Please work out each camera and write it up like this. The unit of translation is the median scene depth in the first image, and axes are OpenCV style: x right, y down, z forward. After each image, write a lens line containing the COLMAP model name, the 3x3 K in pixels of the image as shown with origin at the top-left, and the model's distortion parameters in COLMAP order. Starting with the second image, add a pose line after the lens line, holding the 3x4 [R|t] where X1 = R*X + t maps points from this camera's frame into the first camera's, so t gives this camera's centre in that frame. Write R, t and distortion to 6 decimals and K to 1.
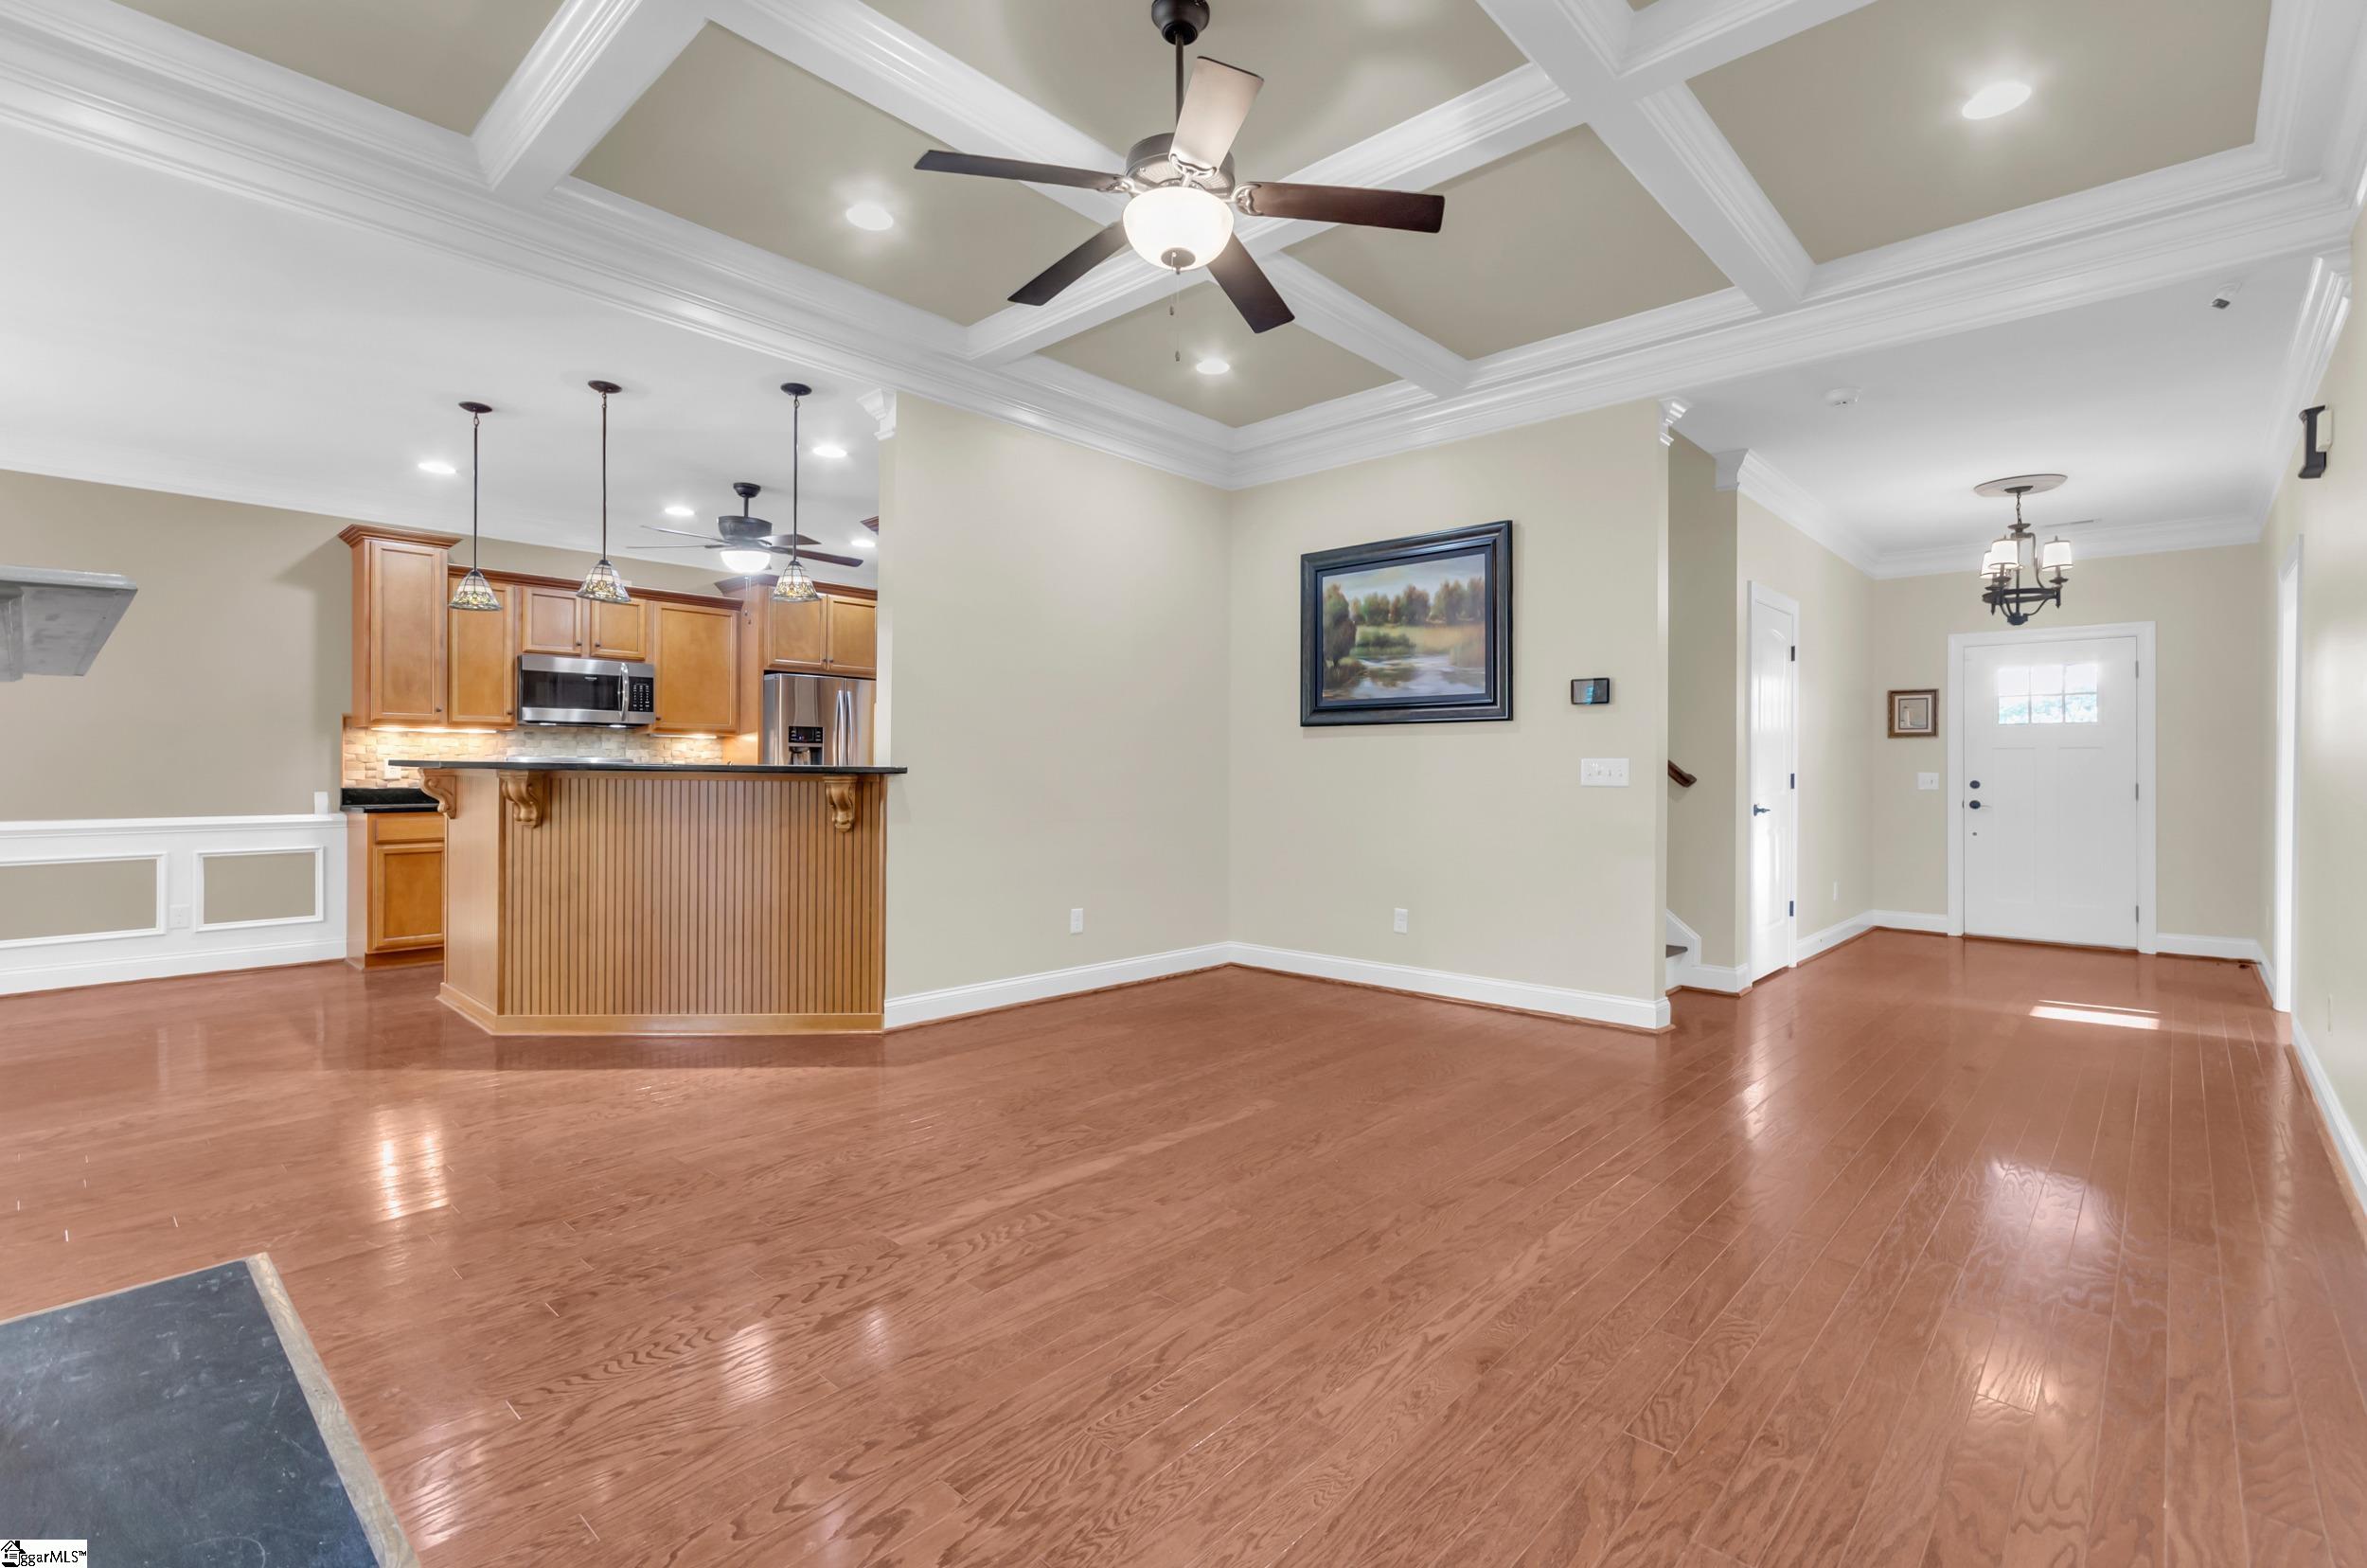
lens RADIAL K [[1062.8, 0, 1192.1], [0, 1062.8, 768.9], [0, 0, 1]] dist [0.002201, 0.000202]
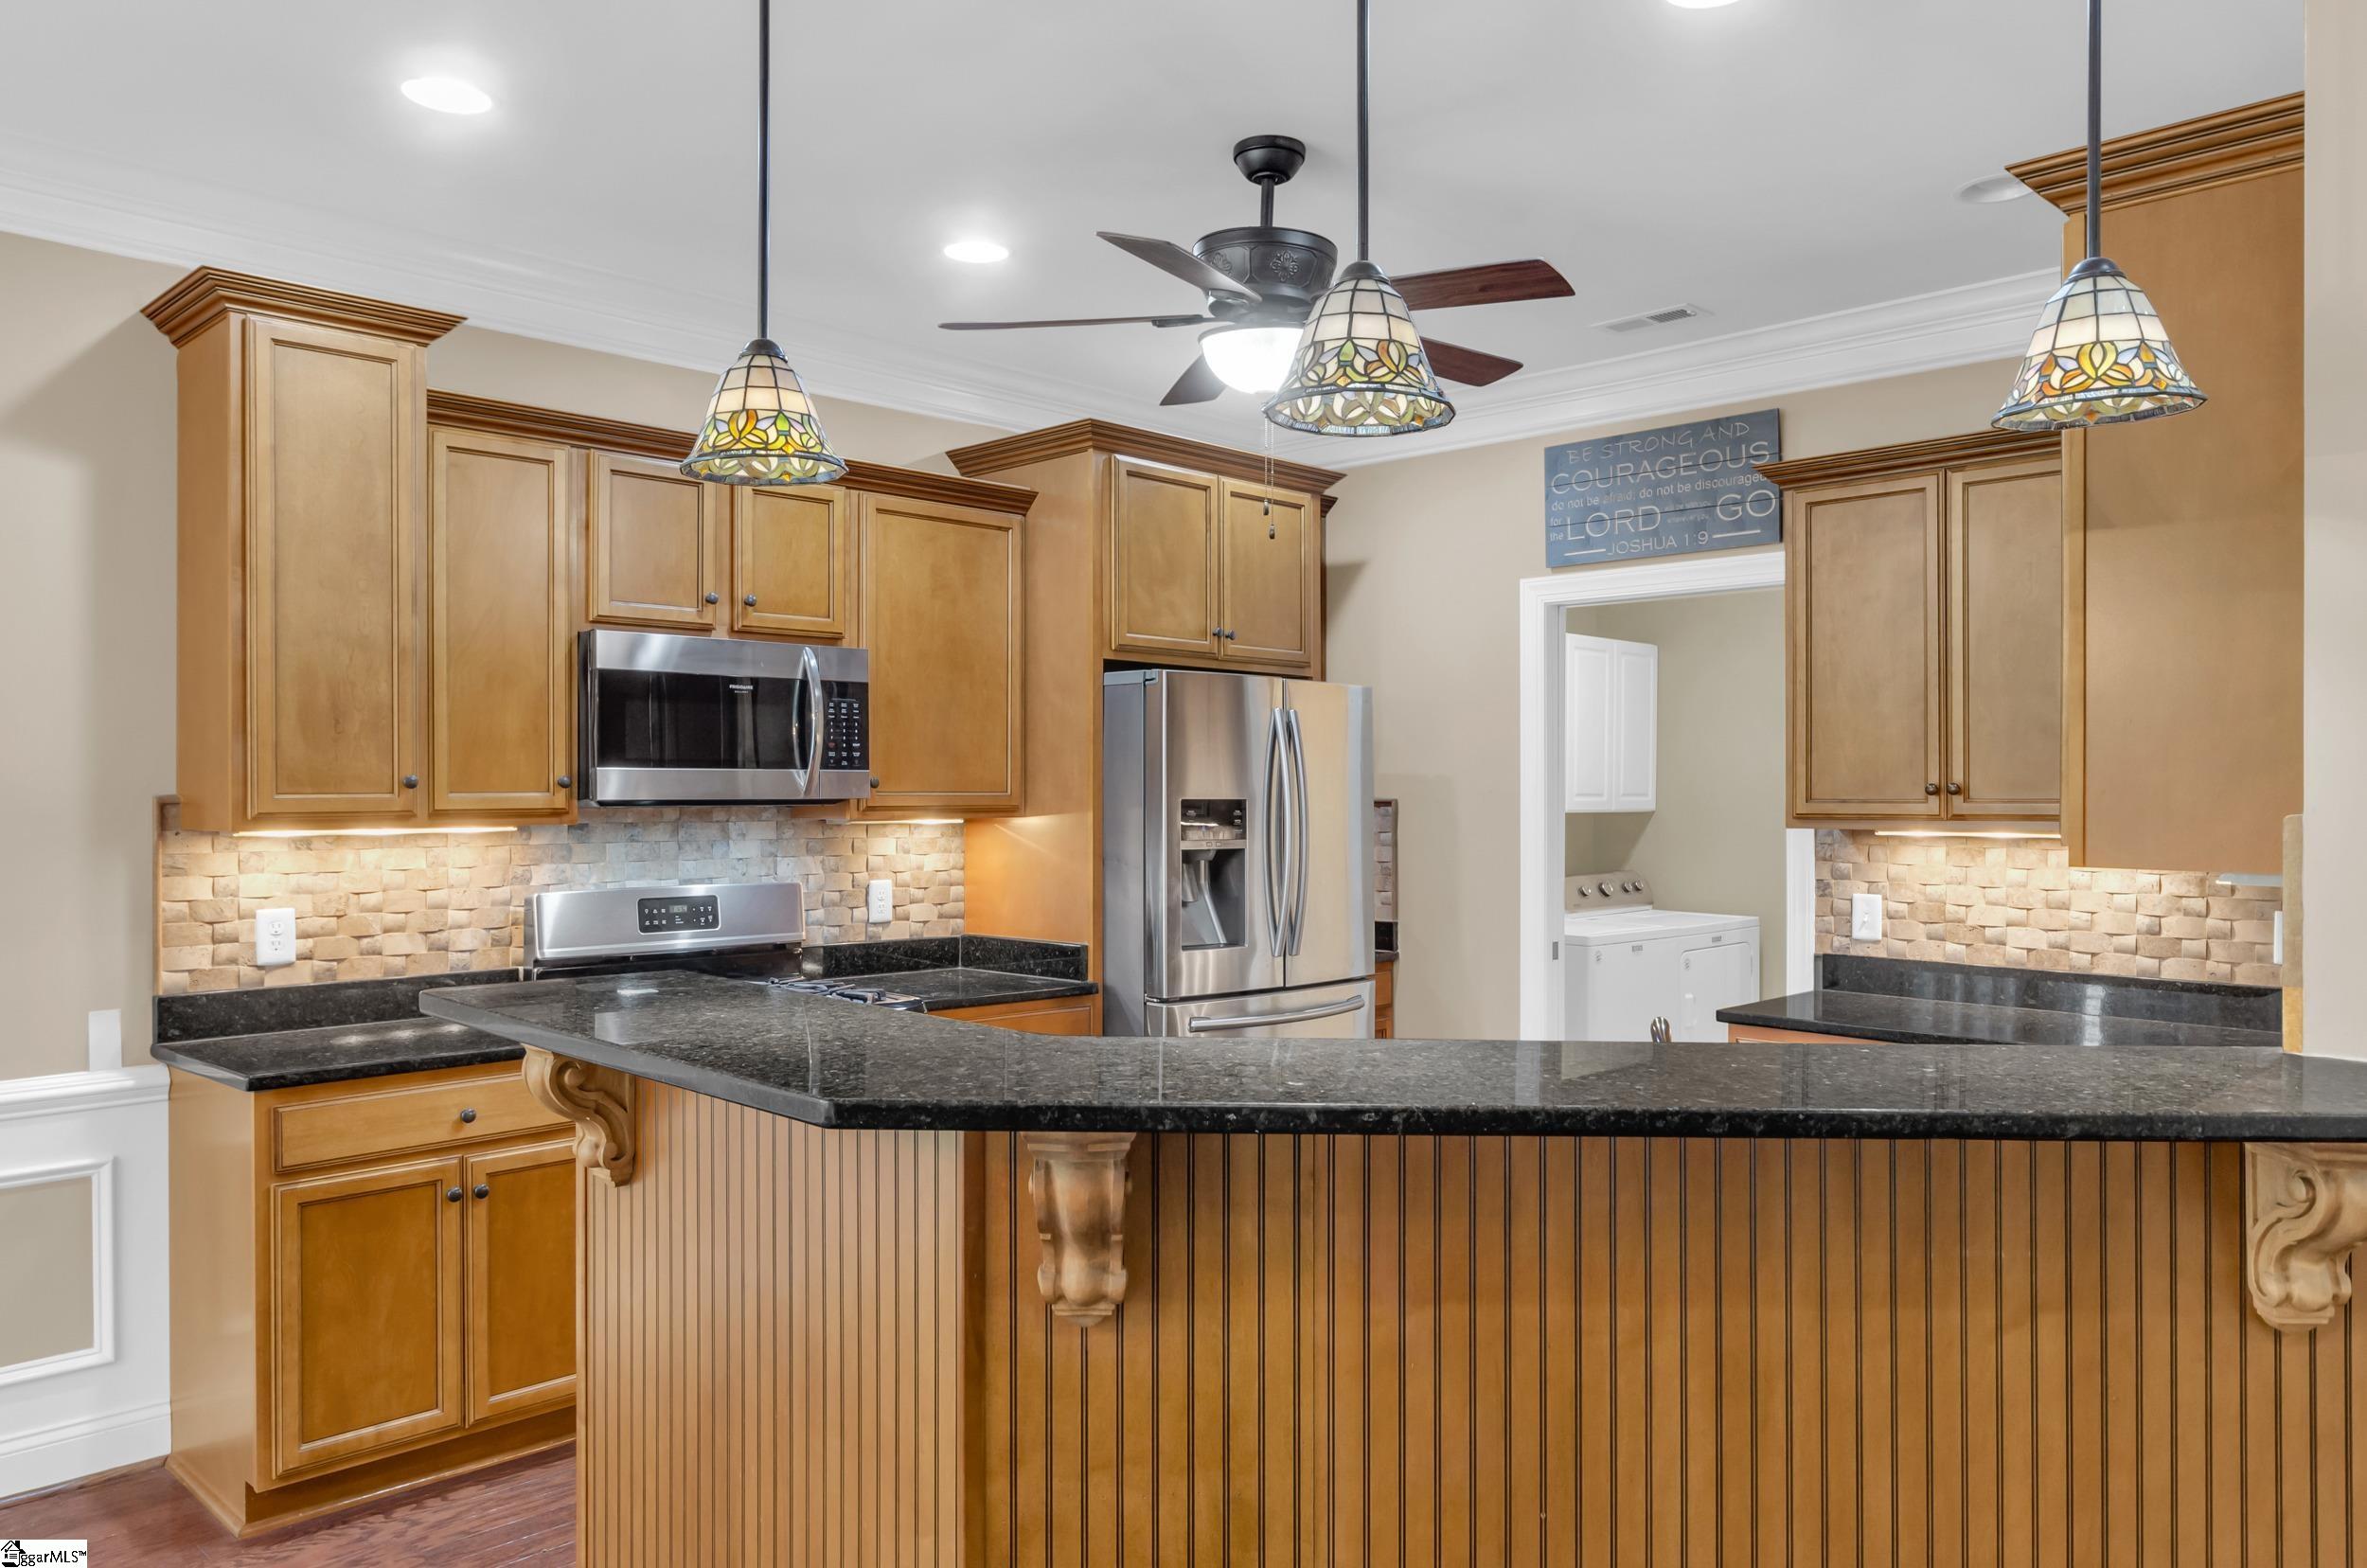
lens RADIAL K [[1678.4, 0, 1180.4], [0, 1678.4, 793.9], [0, 0, 1]] dist [-0.007475, 0.002447]
pose [[0.999192, -0.004551, -0.039926, -0.419674], [0.004639, 0.999987, 0.002122, -0.051692], [0.039916, -0.002305, 0.999200, 0.433298]]
